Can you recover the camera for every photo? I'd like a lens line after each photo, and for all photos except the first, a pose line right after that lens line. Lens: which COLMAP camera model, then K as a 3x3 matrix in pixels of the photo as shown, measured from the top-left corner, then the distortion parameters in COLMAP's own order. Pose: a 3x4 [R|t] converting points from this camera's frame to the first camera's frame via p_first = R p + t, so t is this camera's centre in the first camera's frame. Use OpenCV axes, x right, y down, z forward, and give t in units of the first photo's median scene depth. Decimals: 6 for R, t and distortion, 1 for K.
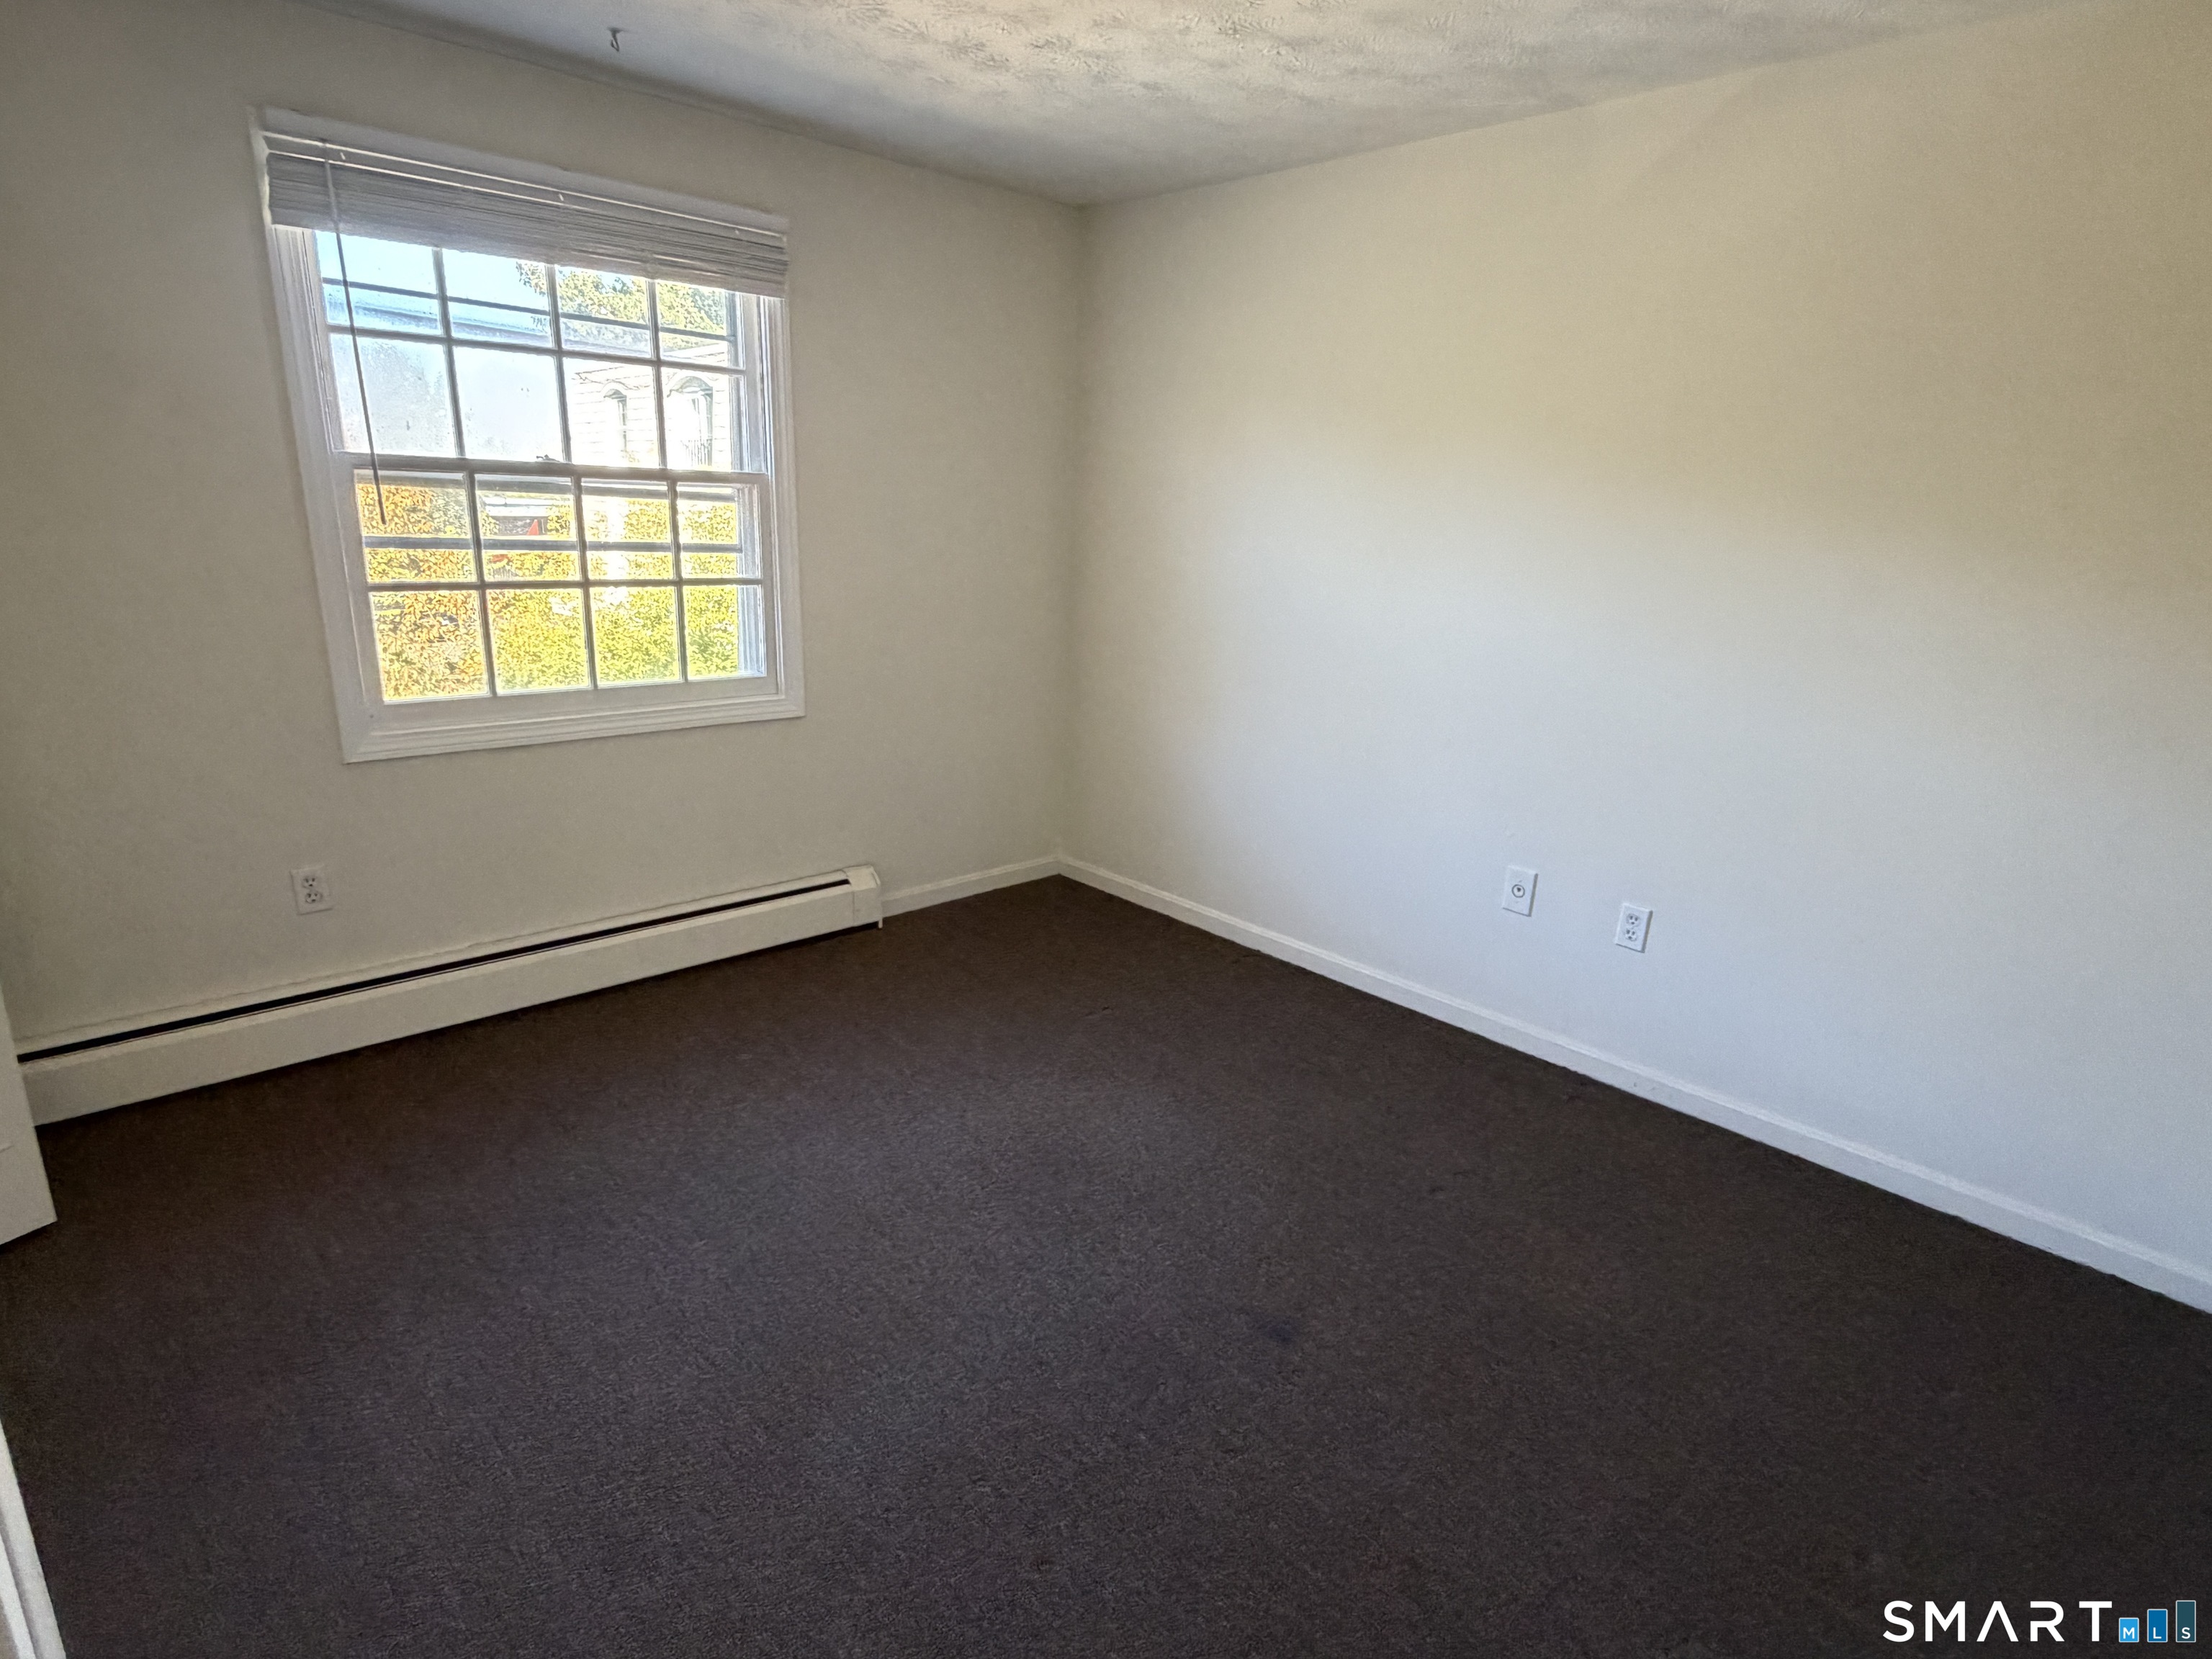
lens RADIAL K [[1164.7, 0, 1106.0], [0, 1164.7, 829.5], [0, 0, 1]] dist [-0.001200, 0.000079]
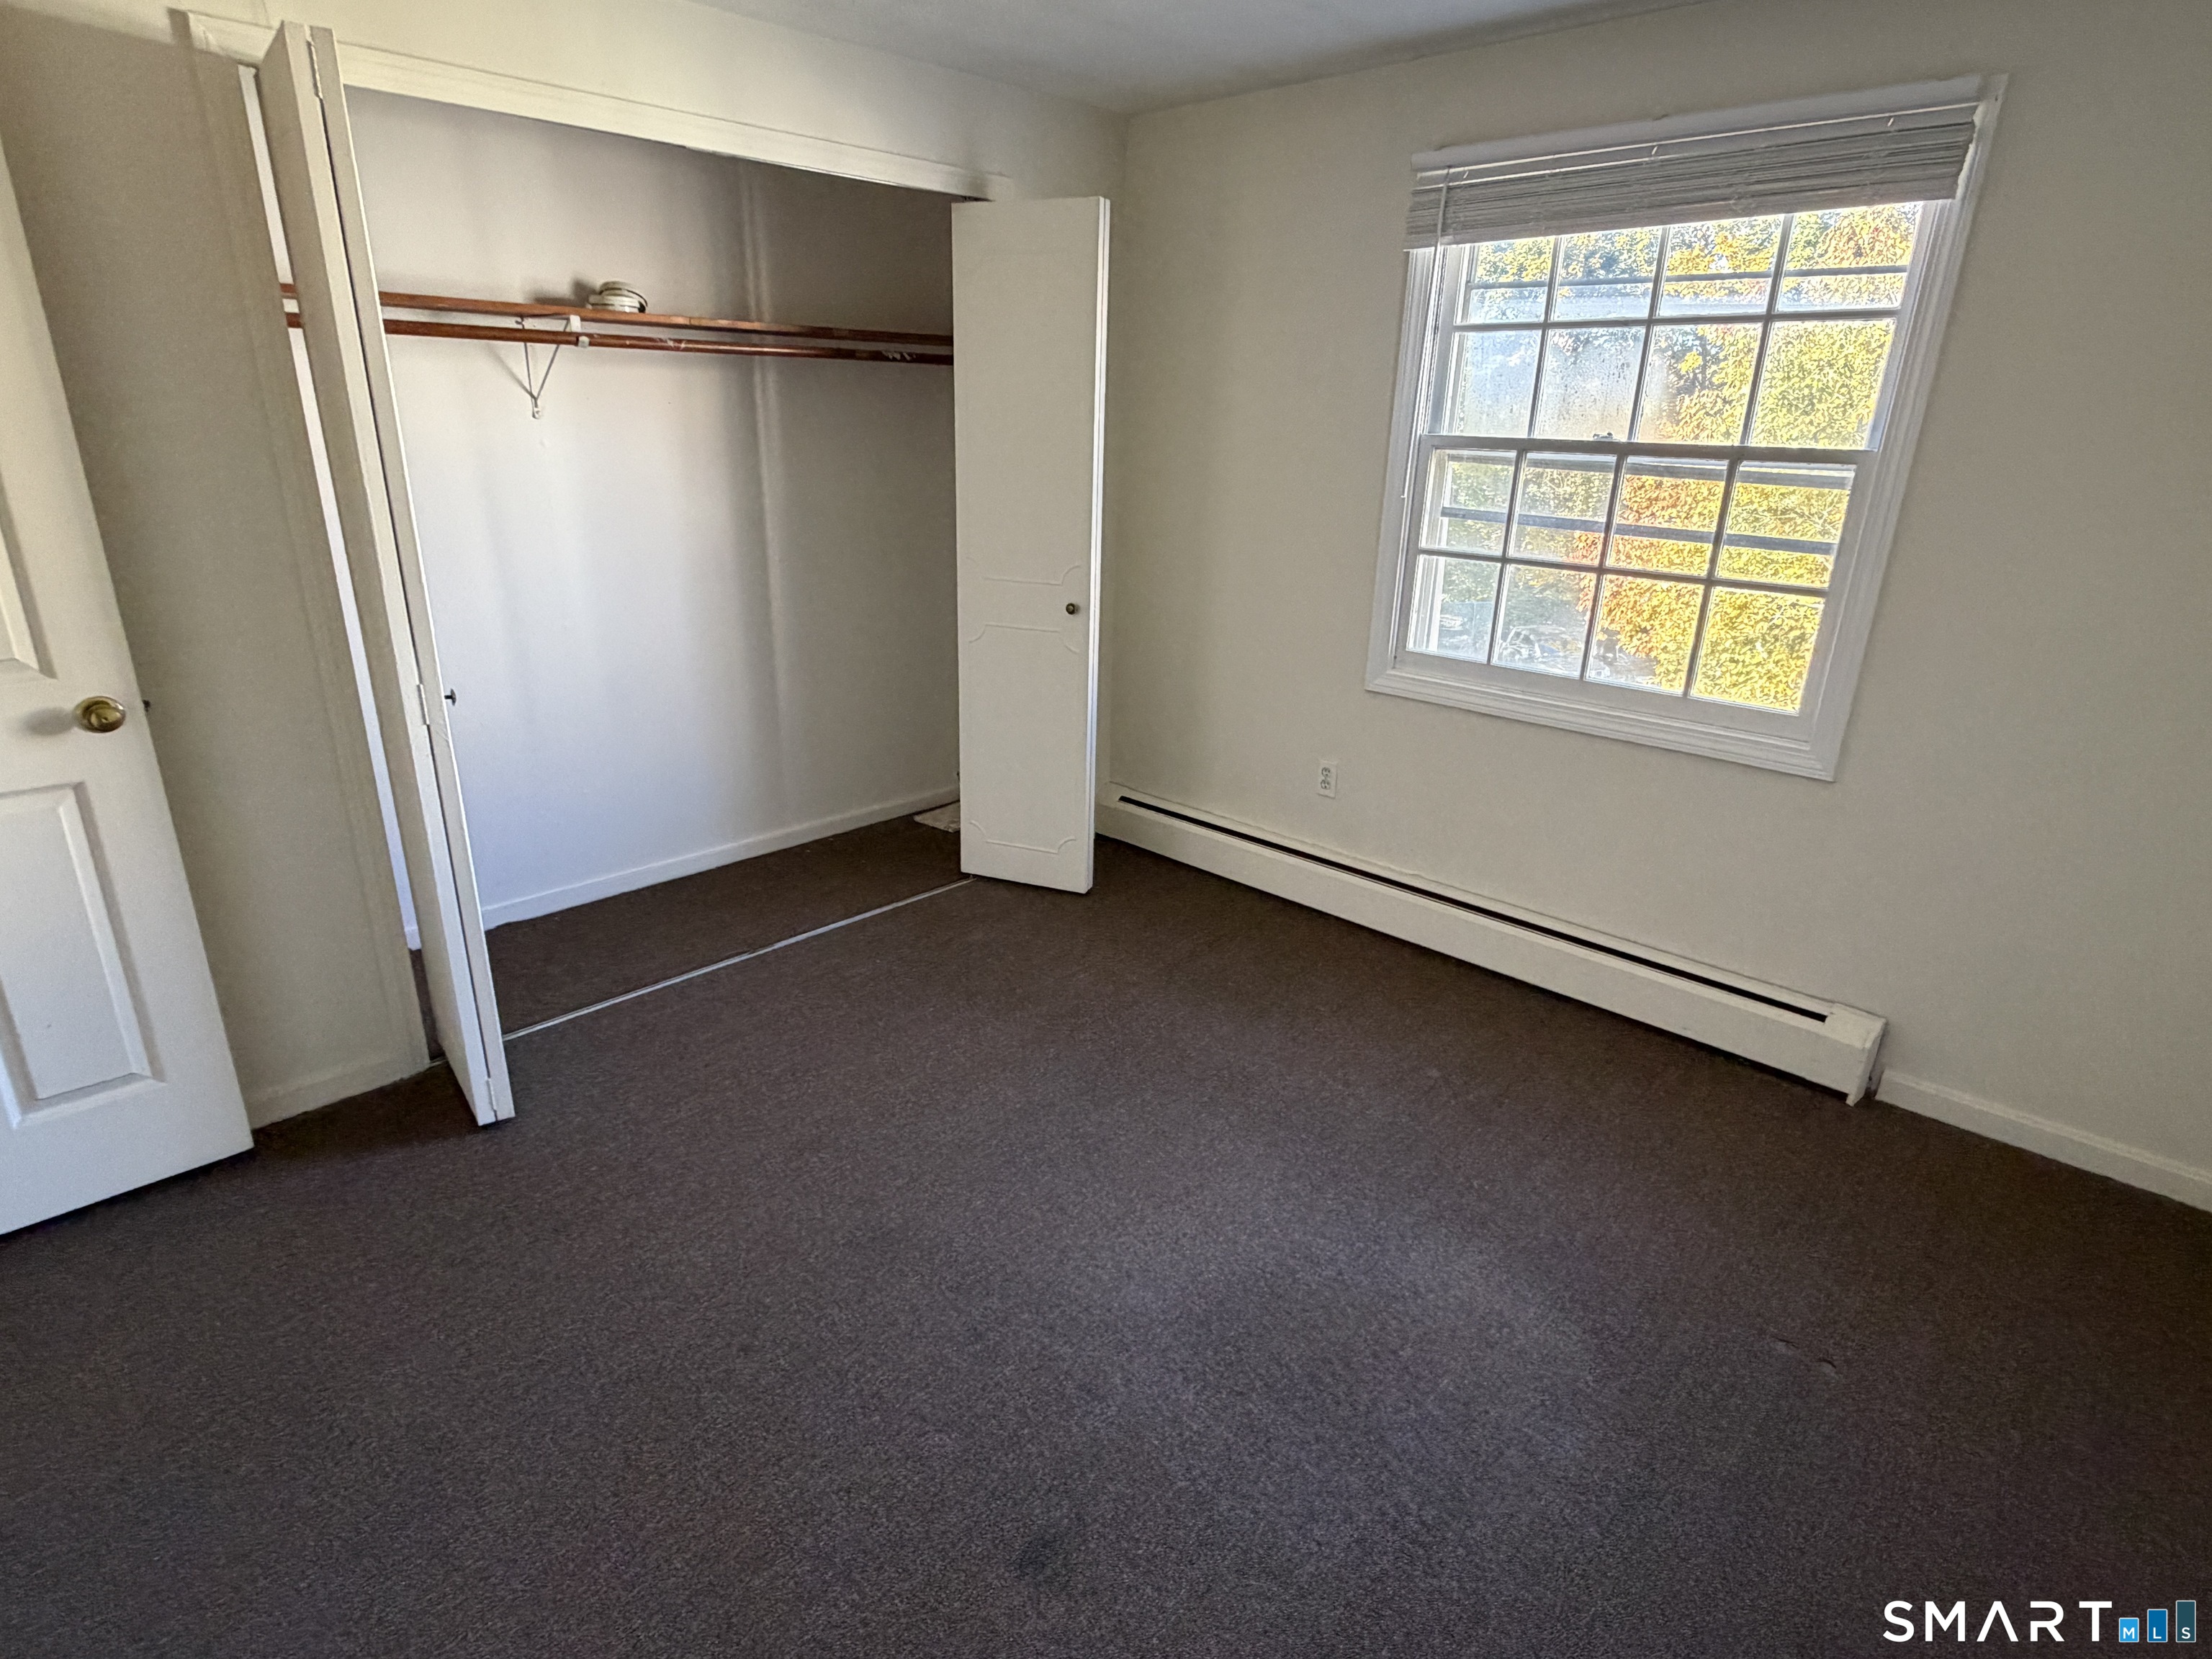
lens RADIAL K [[1166.3, 0, 1105.1], [0, 1166.3, 860.2], [0, 0, 1]] dist [-0.000285, 0.000645]
pose [[0.055144, 0.299073, -0.952636, 0.522552], [-0.314913, 0.910601, 0.267647, -0.124249], [0.947517, 0.285238, 0.144396, 0.556464]]
